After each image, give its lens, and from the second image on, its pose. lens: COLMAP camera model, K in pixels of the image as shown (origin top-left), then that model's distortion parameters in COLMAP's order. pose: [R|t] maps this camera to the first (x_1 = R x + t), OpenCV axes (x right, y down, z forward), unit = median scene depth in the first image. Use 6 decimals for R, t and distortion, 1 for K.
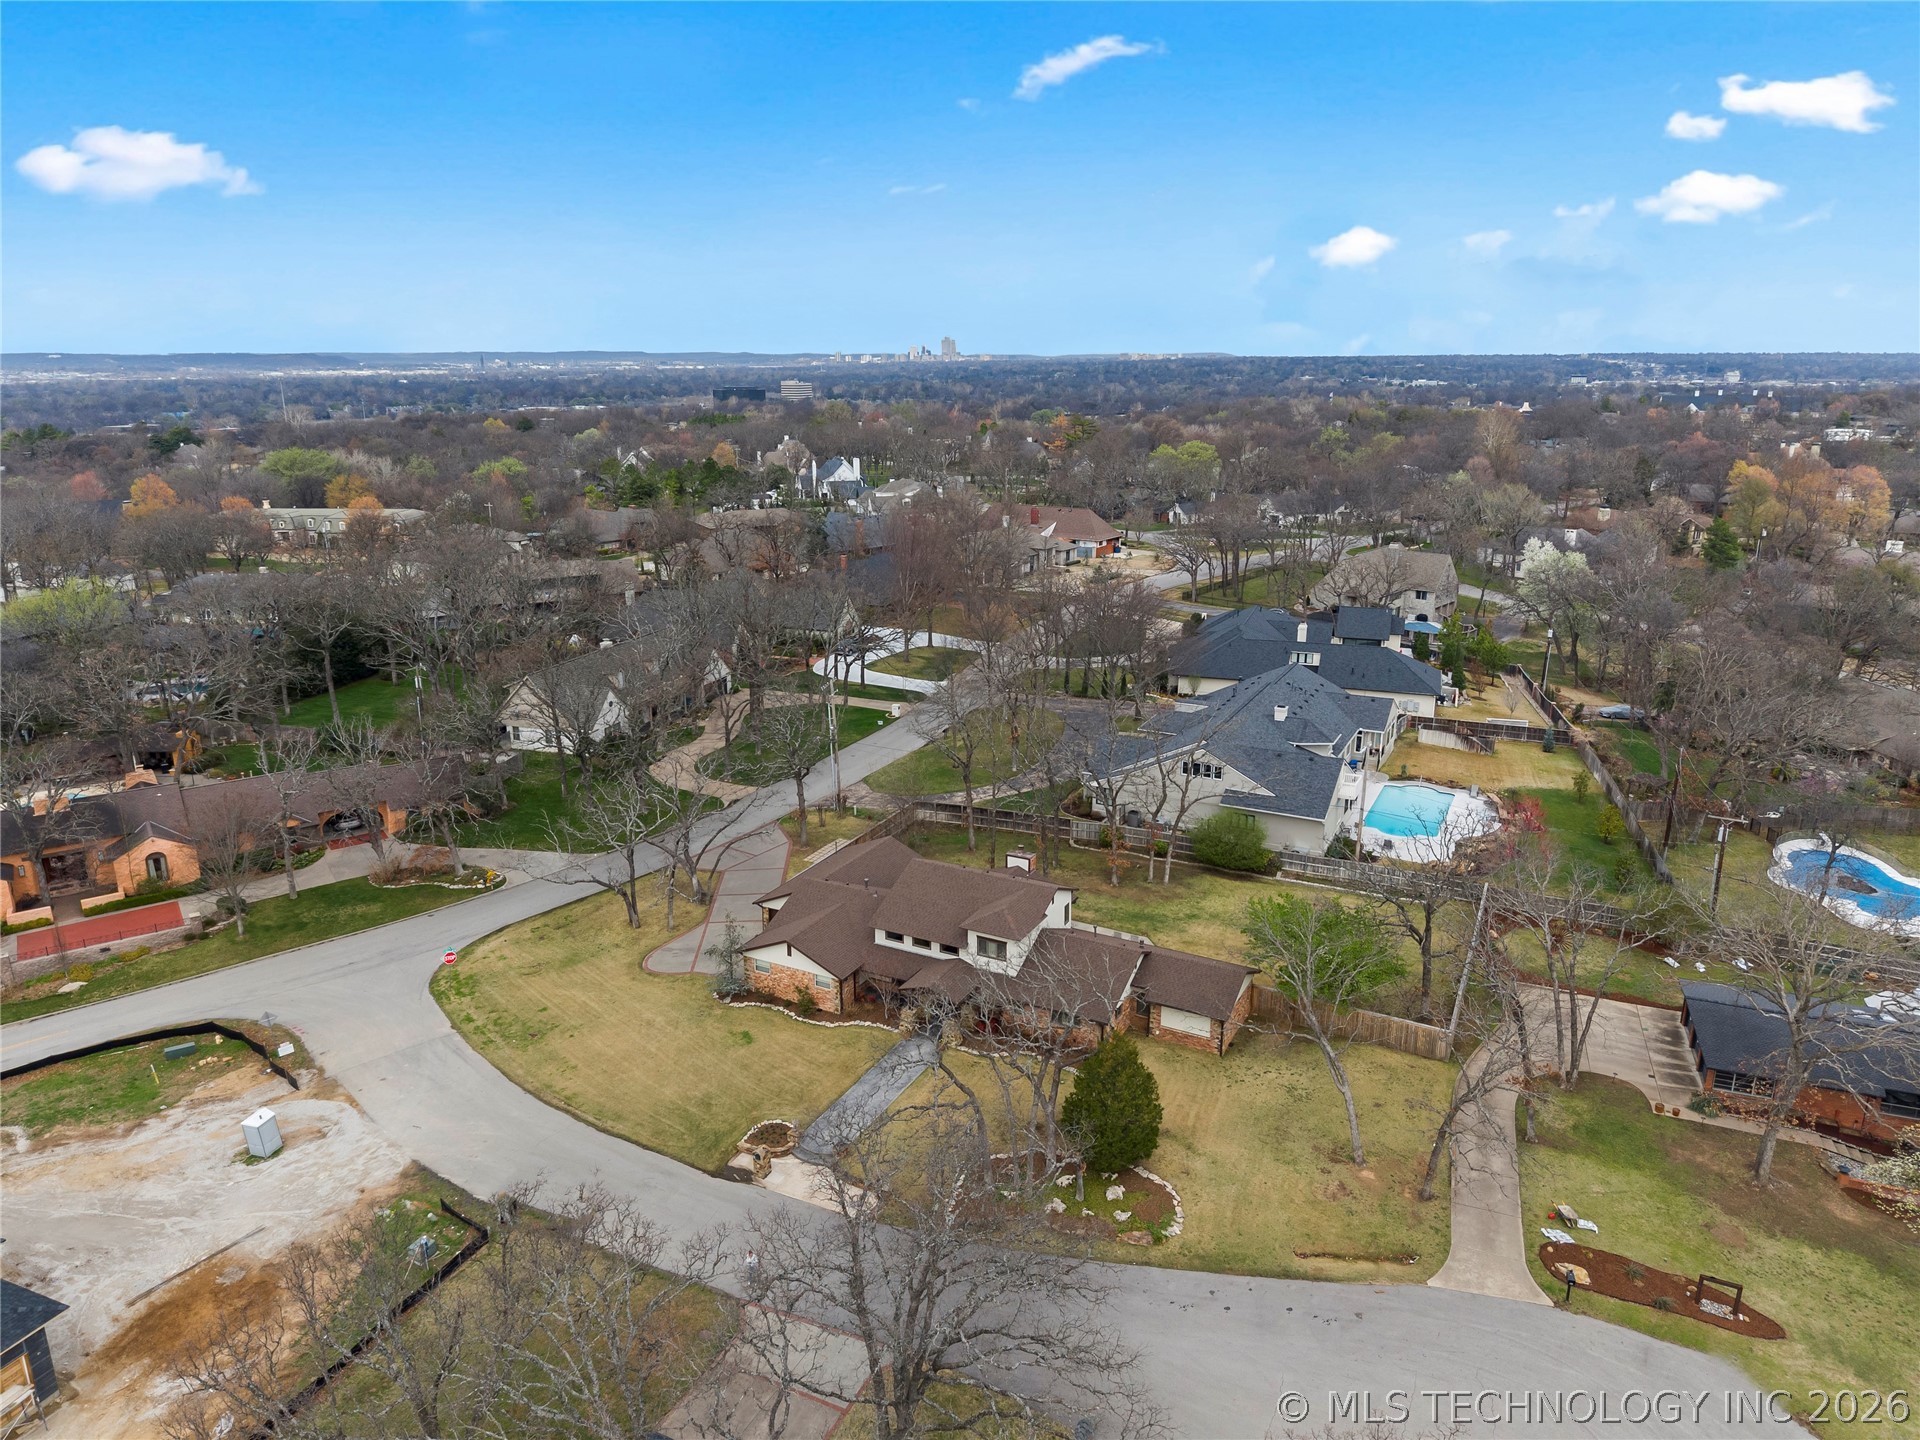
lens RADIAL K [[1299.3, 0, 960.0], [0, 1299.3, 720.0], [0, 0, 1]] dist [0.038832, -0.035266]
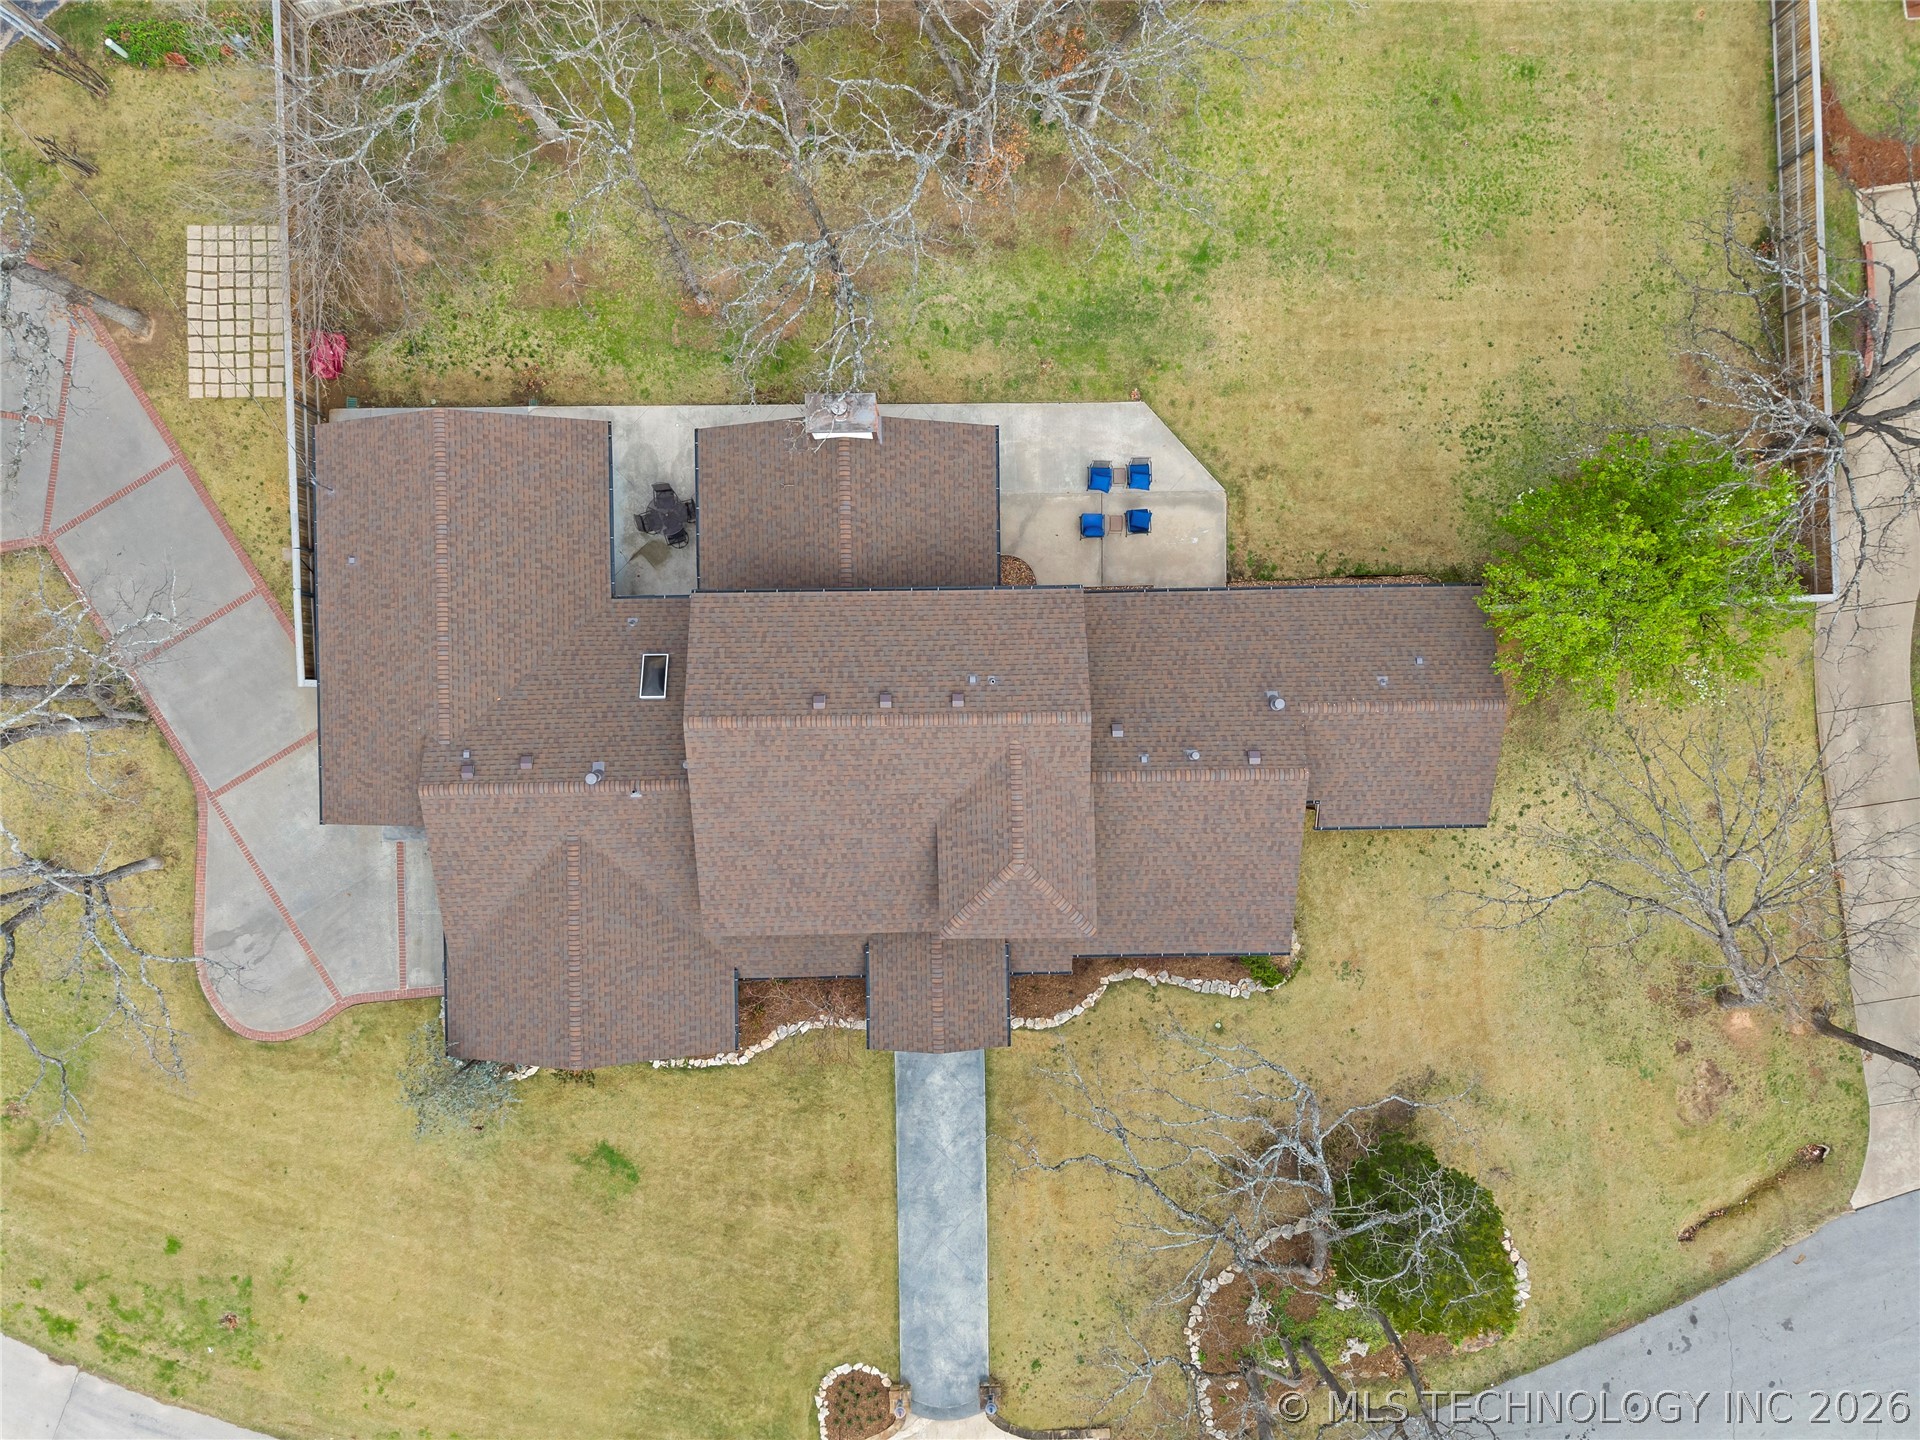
lens RADIAL K [[1304.7, 0, 960.0], [0, 1304.7, 720.0], [0, 0, 1]] dist [0.024807, -0.020709]
pose [[0.875661, -0.482700, 0.014796, 0.034127], [0.113609, 0.235681, 0.965167, -0.289148], [-0.469373, -0.843478, 0.261215, 0.950291]]
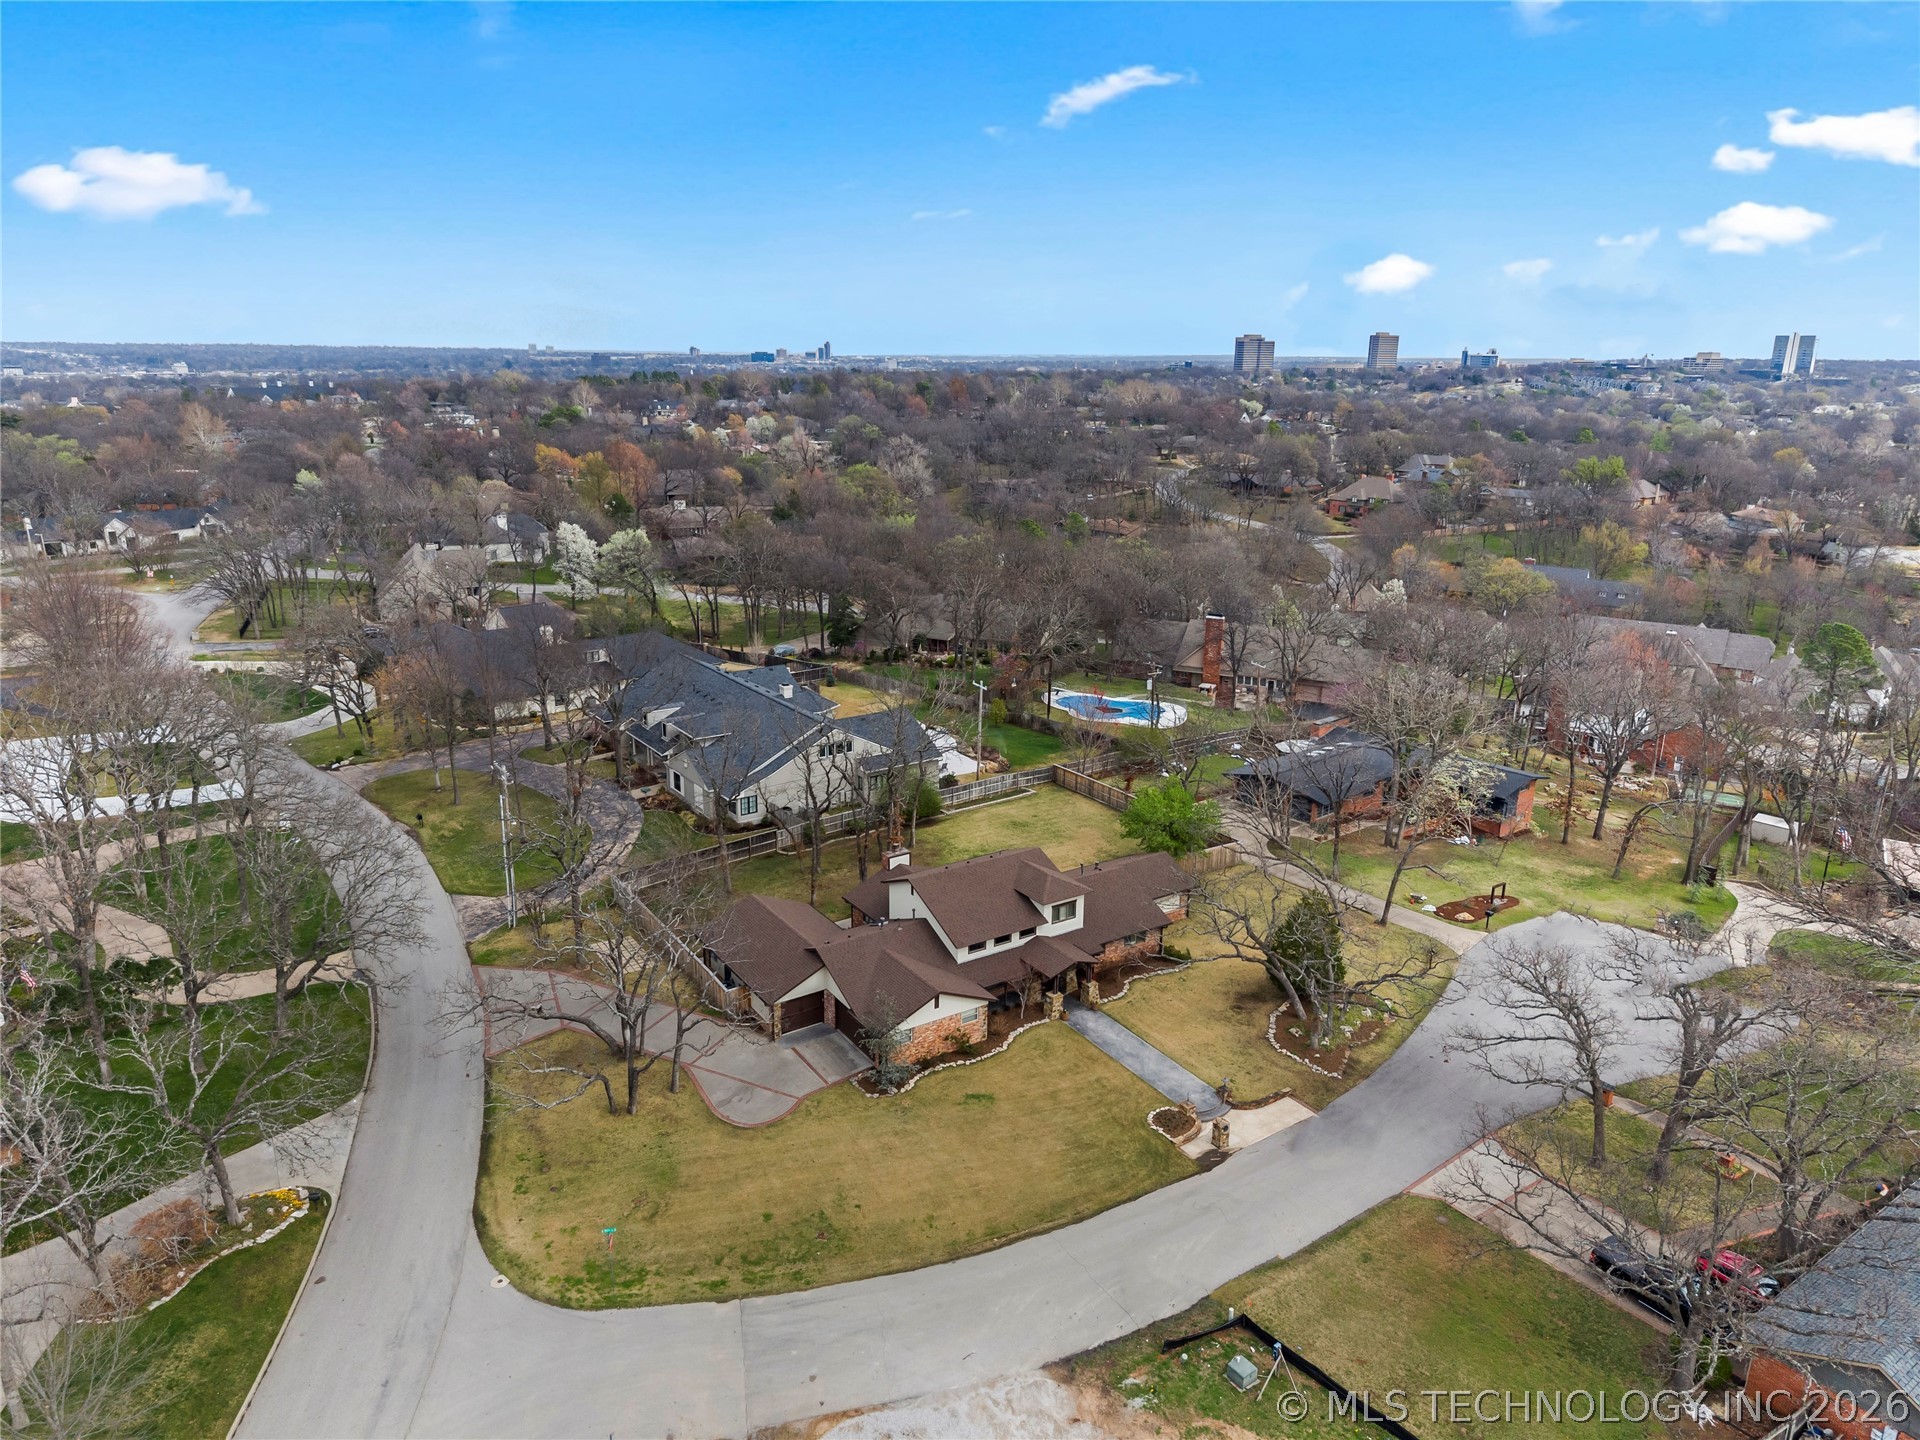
lens RADIAL K [[1272.5, 0, 958.7], [0, 1272.5, 737.1], [0, 0, 1]] dist [0.043026, -0.060724]
pose [[0.479831, -0.246702, 0.841962, -0.875178], [0.225485, 0.962094, 0.153399, -0.146360], [-0.847891, 0.116244, 0.517270, 0.512970]]
